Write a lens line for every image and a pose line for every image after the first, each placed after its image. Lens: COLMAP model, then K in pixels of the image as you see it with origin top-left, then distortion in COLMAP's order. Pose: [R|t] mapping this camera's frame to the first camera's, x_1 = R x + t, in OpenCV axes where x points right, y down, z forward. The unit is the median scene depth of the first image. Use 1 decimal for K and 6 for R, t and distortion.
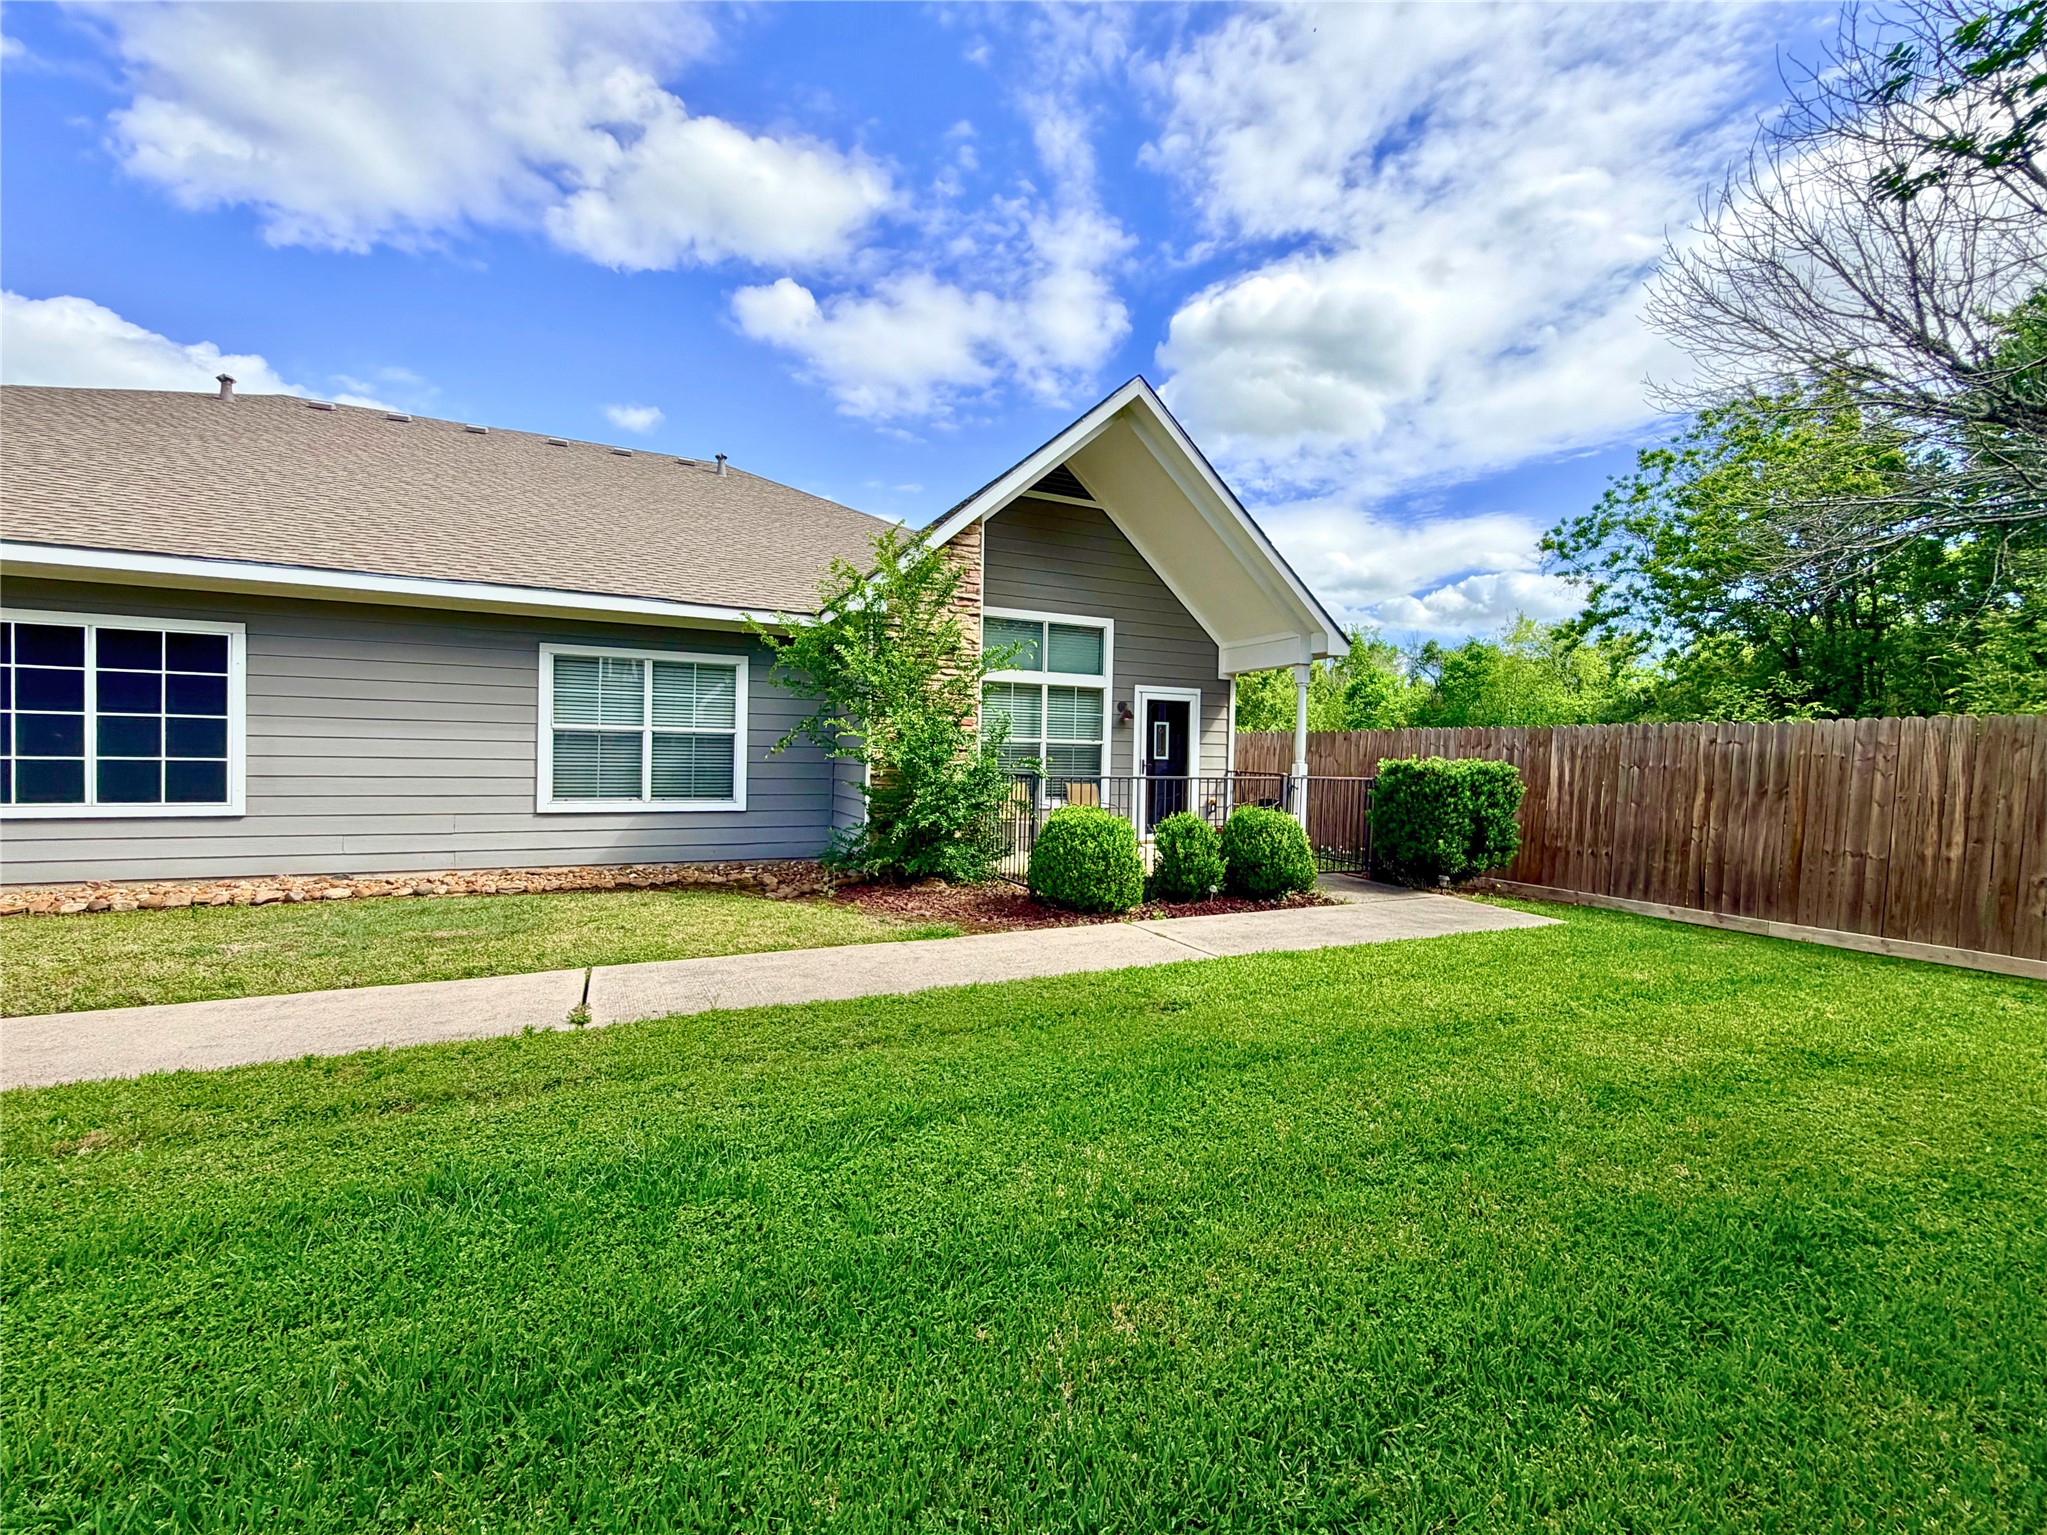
lens RADIAL K [[822.1, 0, 989.6], [0, 822.1, 762.8], [0, 0, 1]] dist [-0.000186, -0.000521]
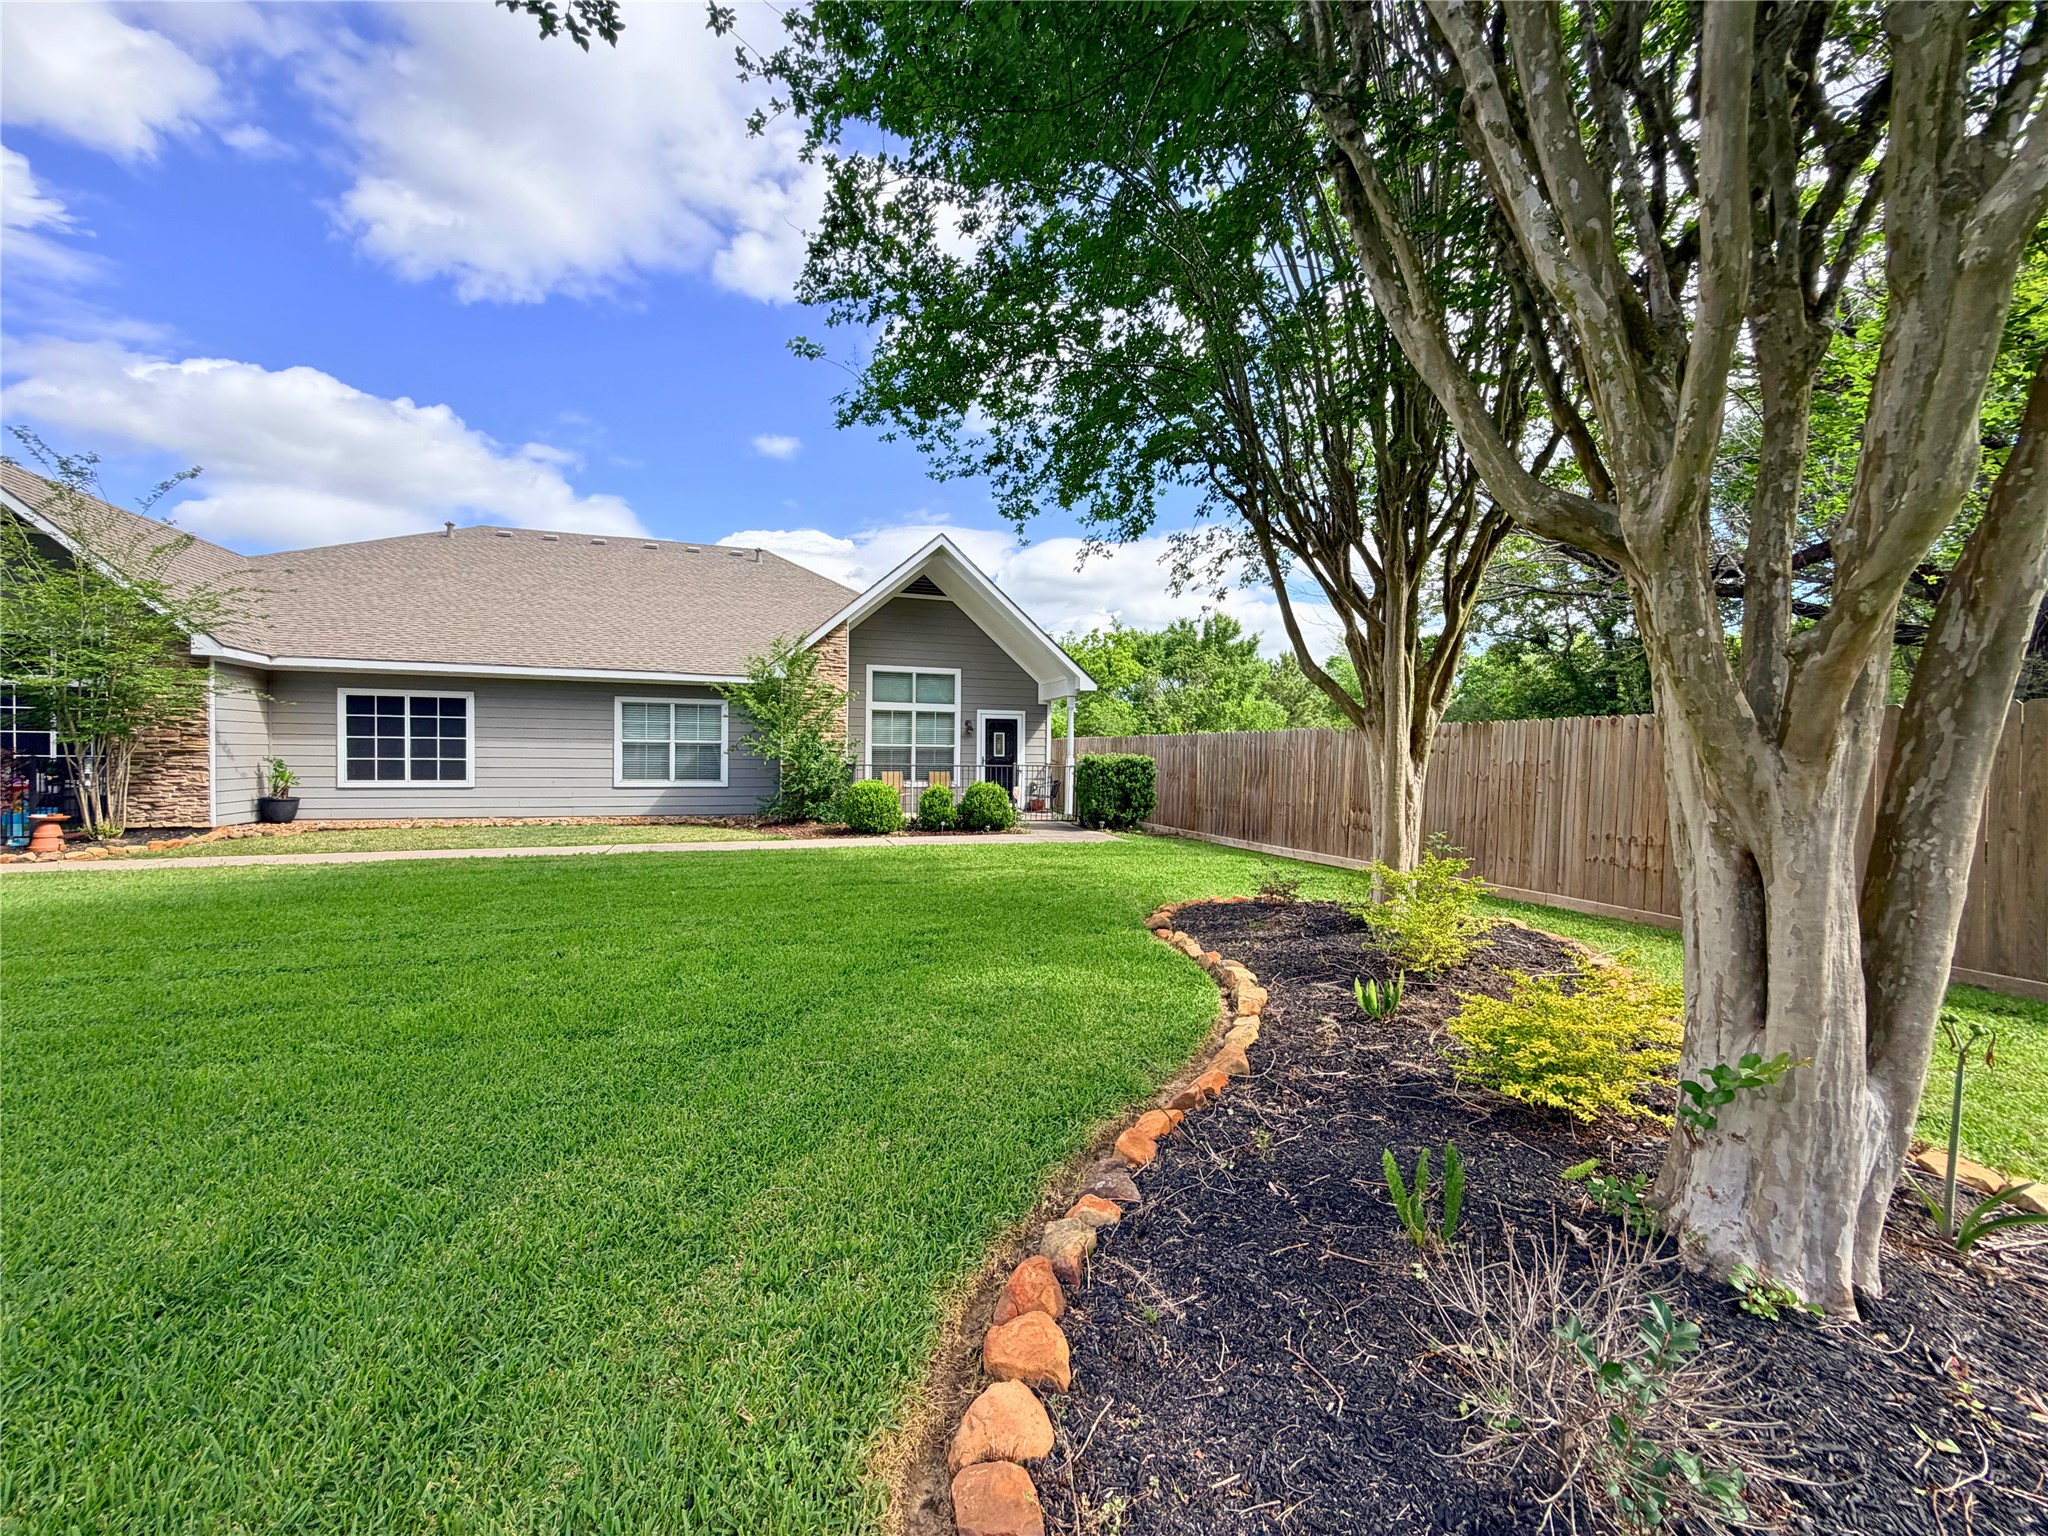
lens RADIAL K [[816.6, 0, 1018.8], [0, 816.6, 766.8], [0, 0, 1]] dist [-0.000768, 0.000246]
pose [[0.992197, -0.006595, -0.124505, 0.572868], [0.006730, 0.999977, 0.000659, 0.019068], [0.124498, -0.001492, 0.992219, -0.702378]]
